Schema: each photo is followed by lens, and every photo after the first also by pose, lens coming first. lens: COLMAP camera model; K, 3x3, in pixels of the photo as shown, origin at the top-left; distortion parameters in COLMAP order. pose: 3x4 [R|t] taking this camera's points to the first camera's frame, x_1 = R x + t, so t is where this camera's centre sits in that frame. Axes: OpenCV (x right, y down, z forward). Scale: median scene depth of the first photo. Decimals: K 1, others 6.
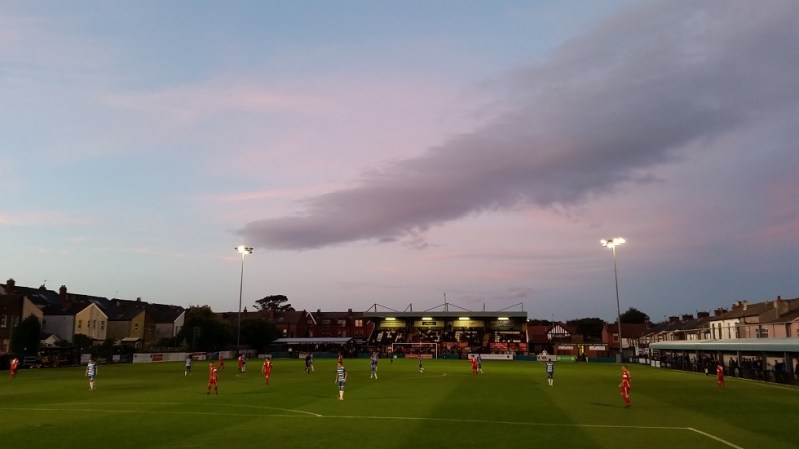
lens RADIAL K [[555.7, 0, 399.5], [0, 555.7, 224.5], [0, 0, 1]] dist [0.004557, 0.000120]
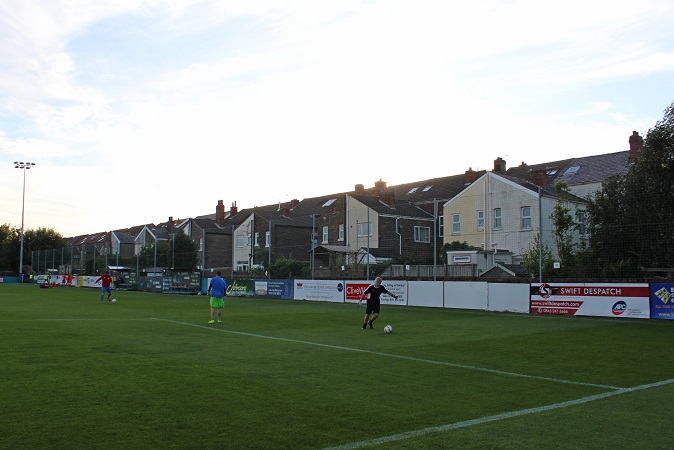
lens RADIAL K [[635.8, 0, 337.0], [0, 635.8, 225.0], [0, 0, 1]] dist [0.001427, 0.000817]
pose [[-0.678523, -0.077636, -0.730465, -0.106210], [0.142820, 0.961481, -0.234854, 0.286744], [0.720561, -0.263679, -0.641300, 1.242395]]
